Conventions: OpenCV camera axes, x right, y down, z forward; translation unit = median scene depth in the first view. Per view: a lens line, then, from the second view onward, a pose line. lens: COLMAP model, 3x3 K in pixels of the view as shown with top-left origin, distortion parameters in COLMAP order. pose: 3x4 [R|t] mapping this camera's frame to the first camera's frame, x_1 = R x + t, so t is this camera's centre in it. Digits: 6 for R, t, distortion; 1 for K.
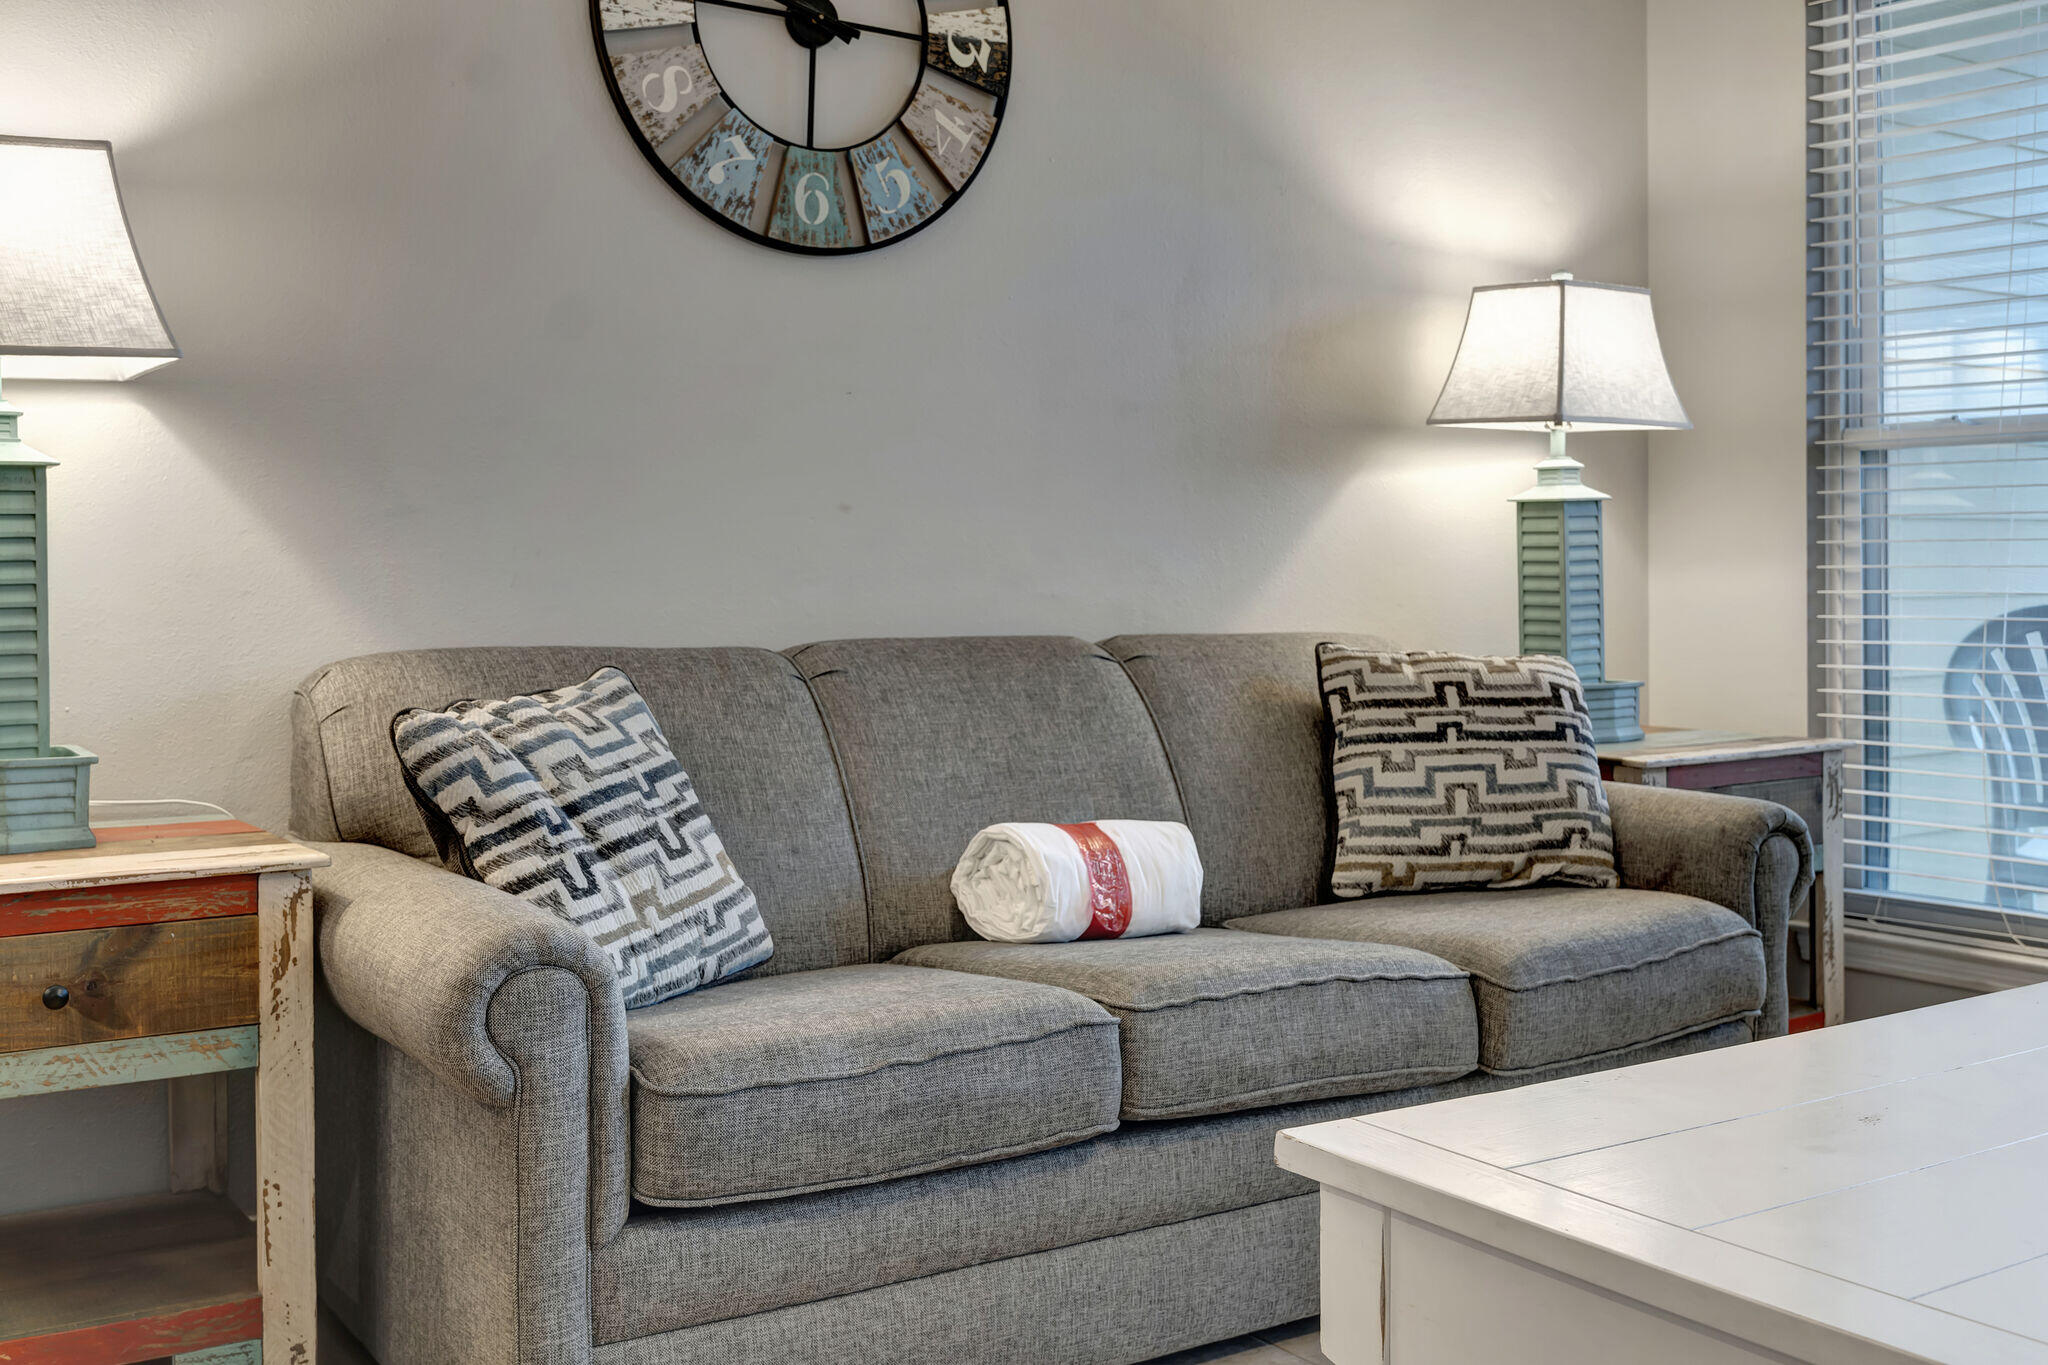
lens RADIAL K [[2101.9, 0, 1023.2], [0, 2101.9, 540.9], [0, 0, 1]] dist [-0.012600, -0.038064]
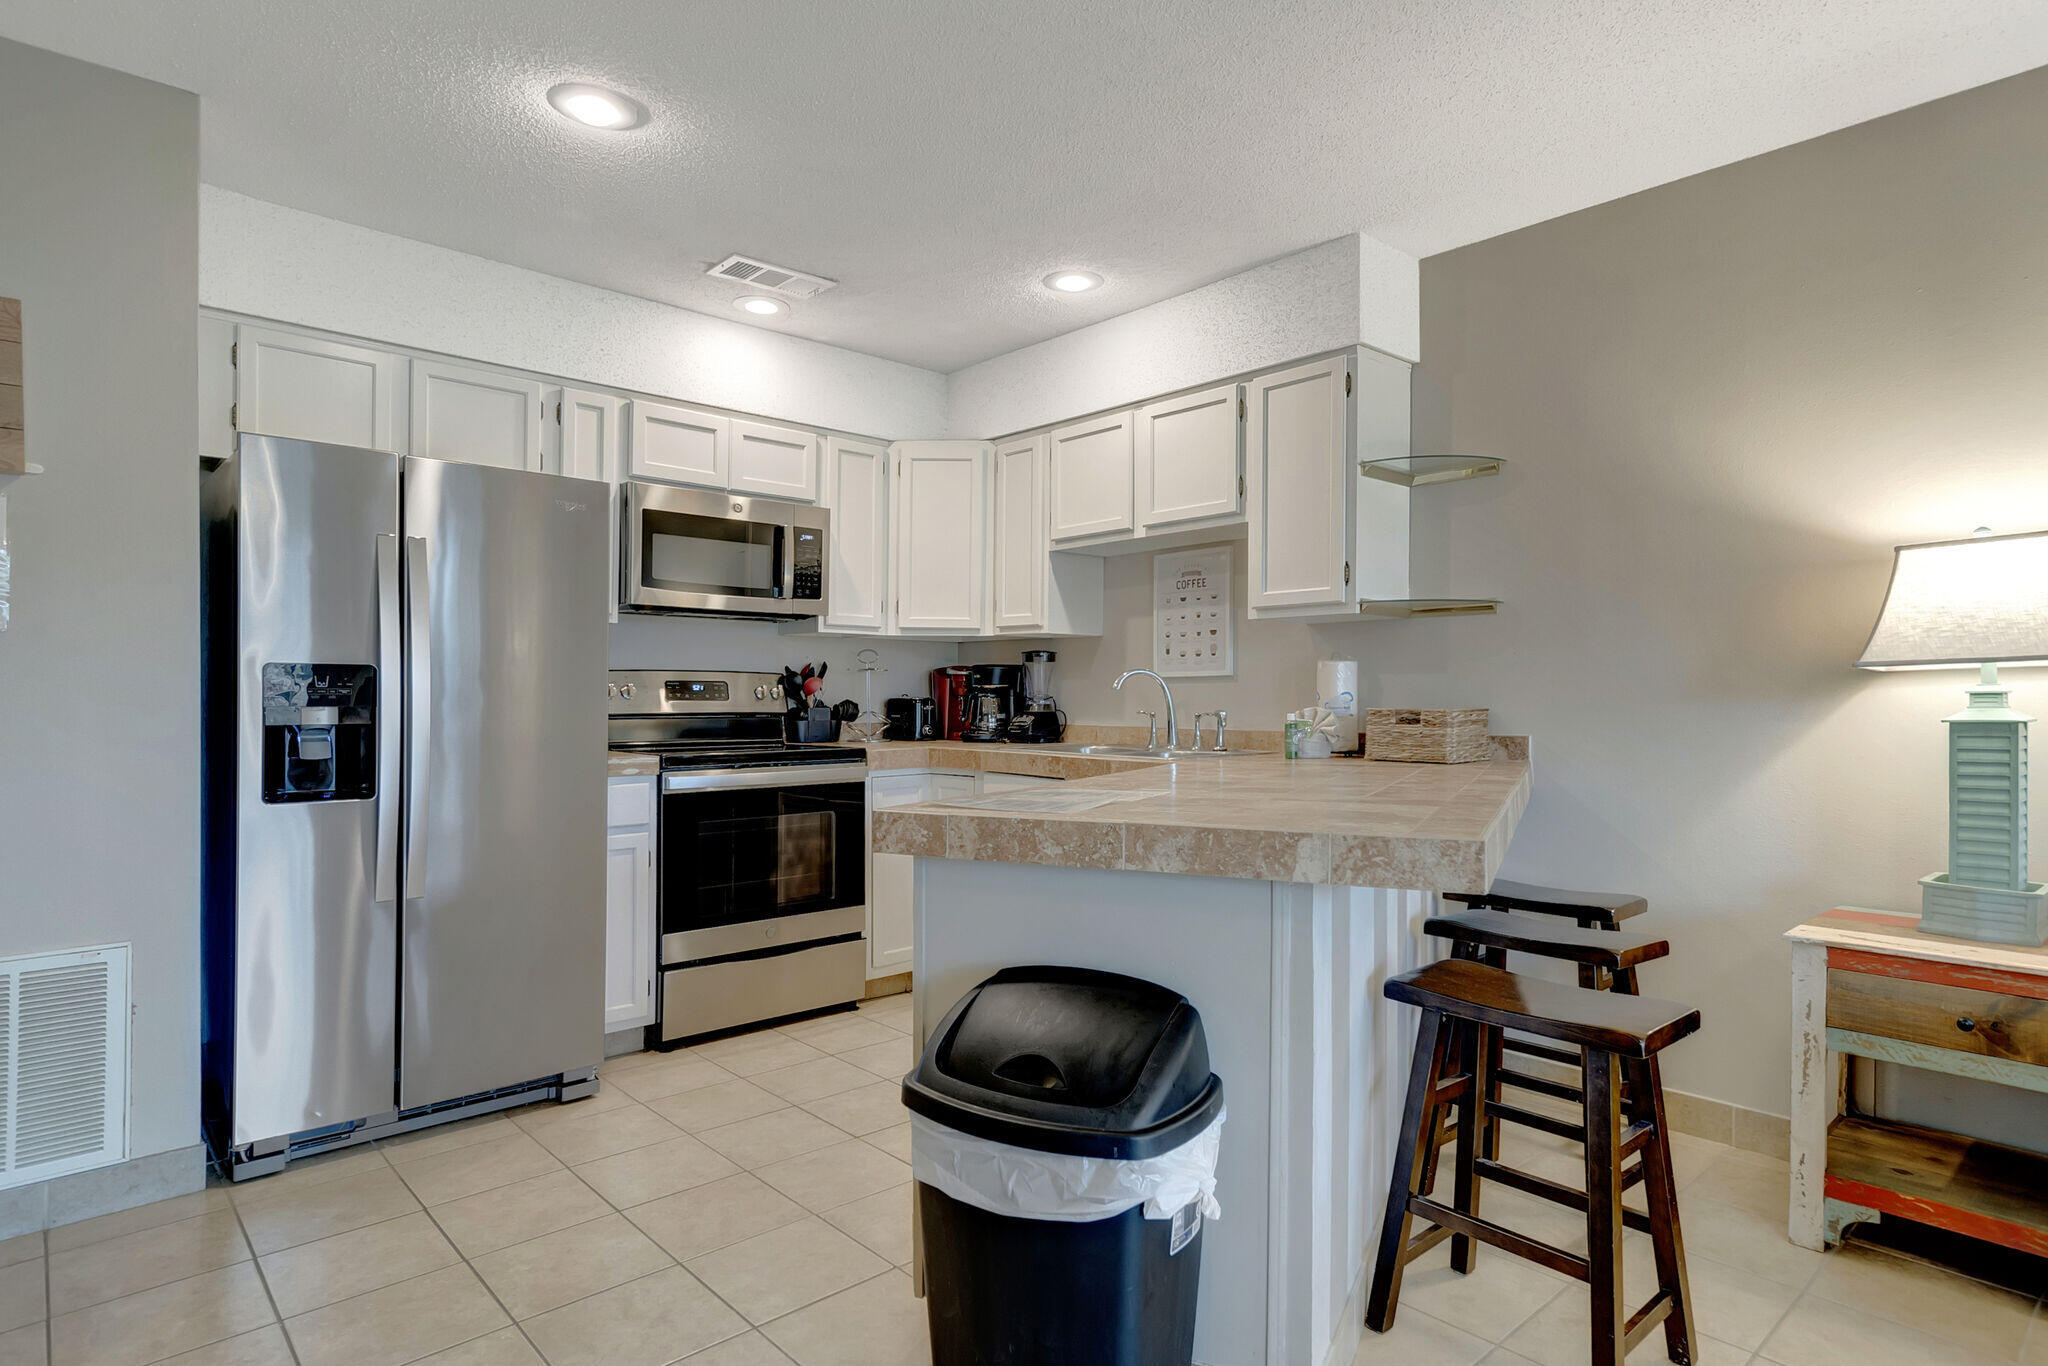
lens RADIAL K [[1115.9, 0, 1029.8], [0, 1115.9, 710.7], [0, 0, 1]] dist [-0.002122, -0.000675]
pose [[0.146067, 0.015391, -0.989155, 0.269138], [0.006124, 0.999846, 0.016461, -0.054100], [0.989256, -0.008462, 0.145950, 0.043716]]
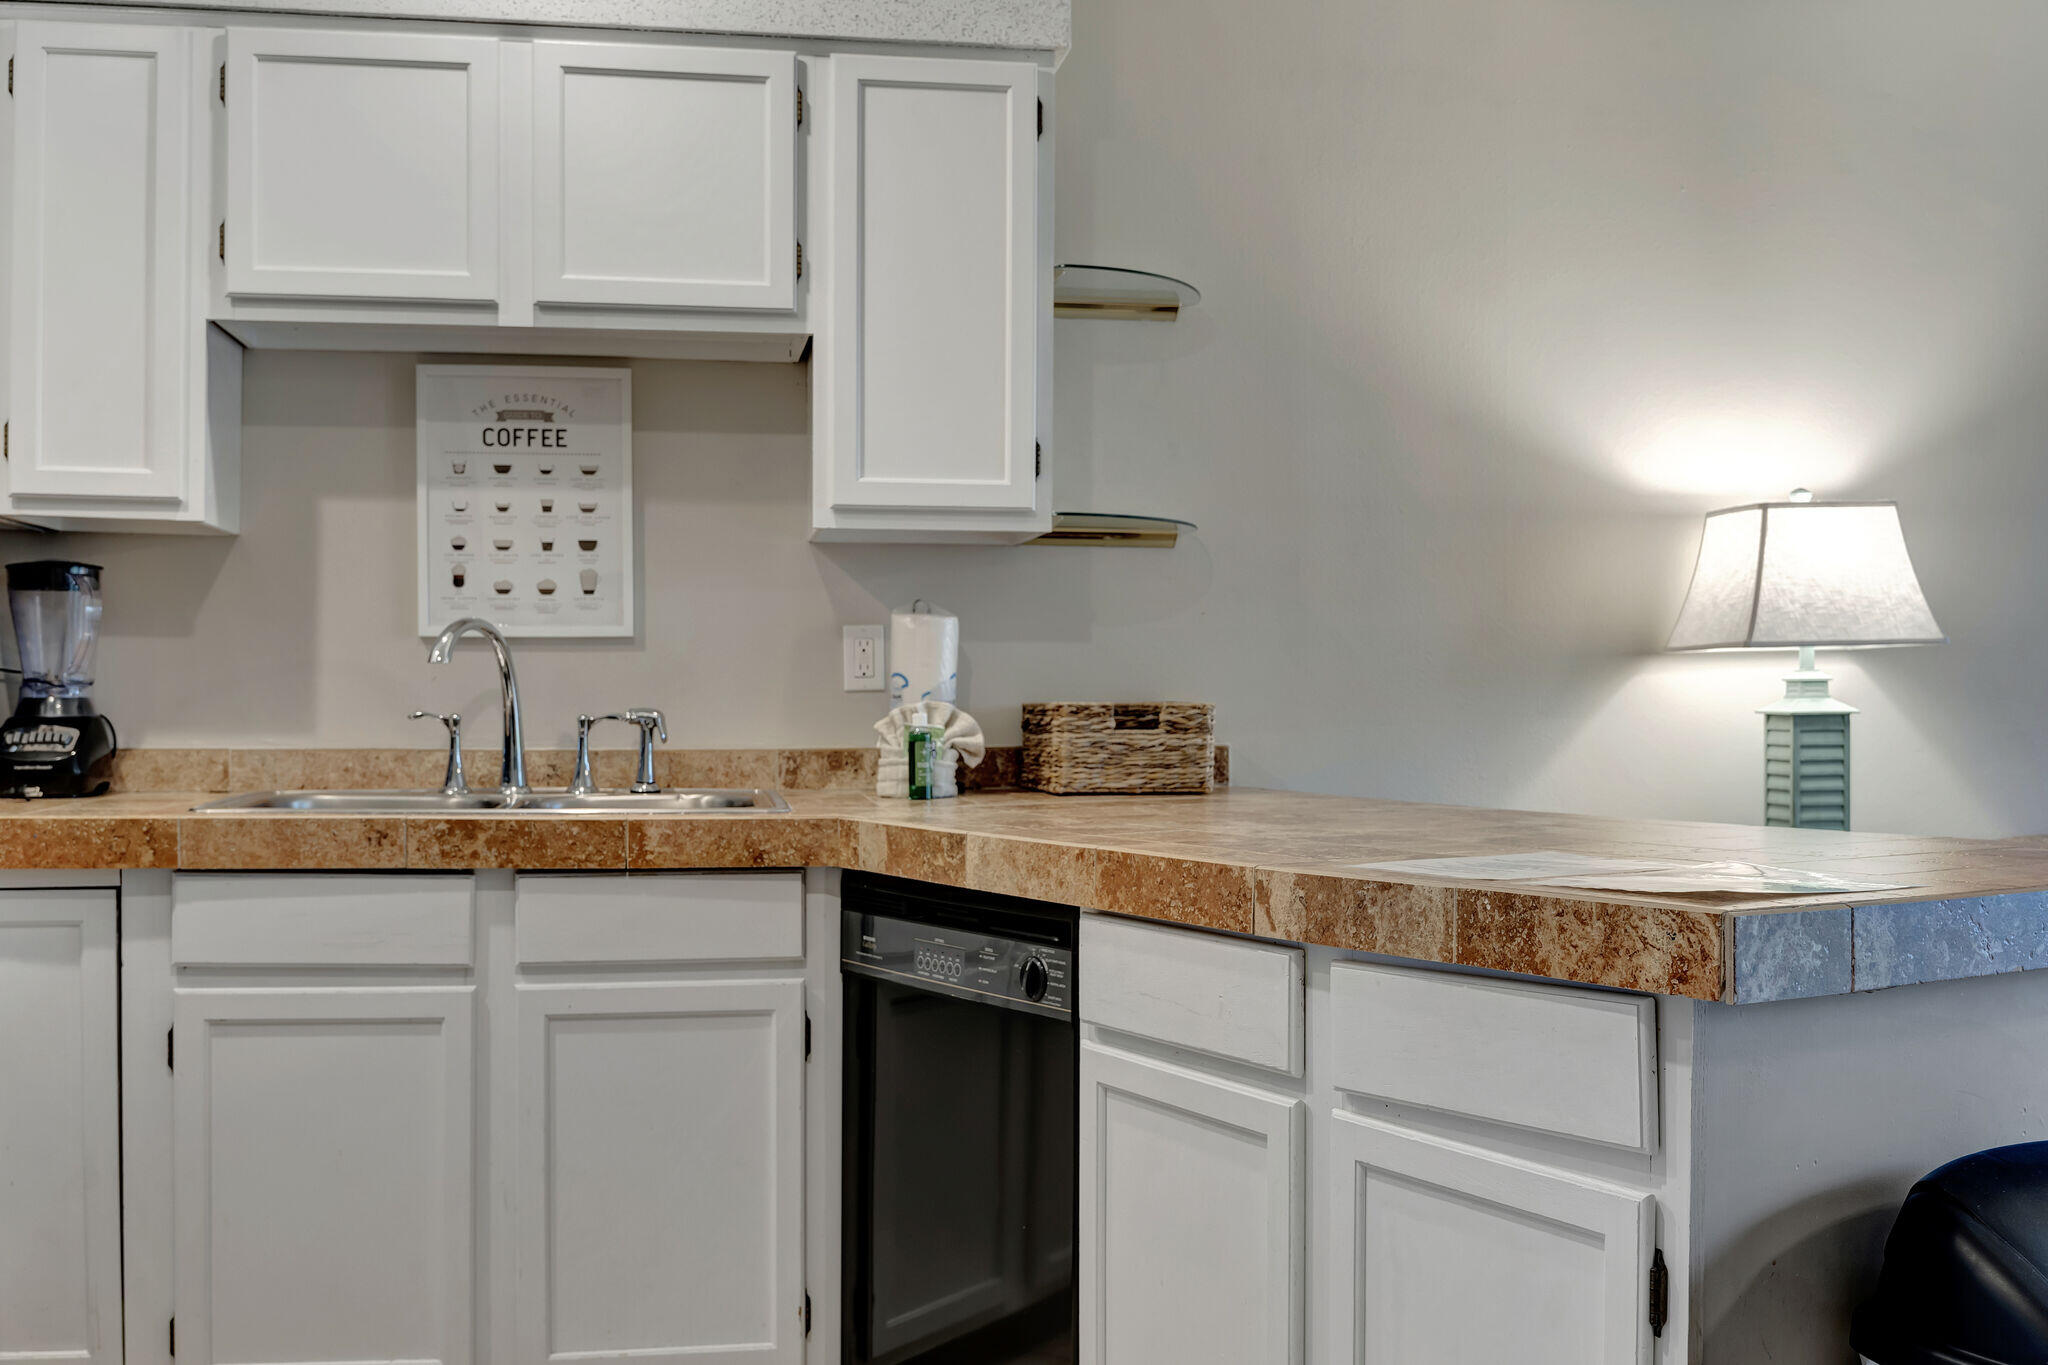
lens RADIAL K [[2107.2, 0, 1017.8], [0, 2107.2, 725.5], [0, 0, 1]] dist [-0.000774, -0.003164]
pose [[0.907825, 0.012786, -0.419154, -0.306917], [-0.002797, 0.999697, 0.024437, -0.052086], [0.419340, -0.021012, 0.907586, -0.544295]]
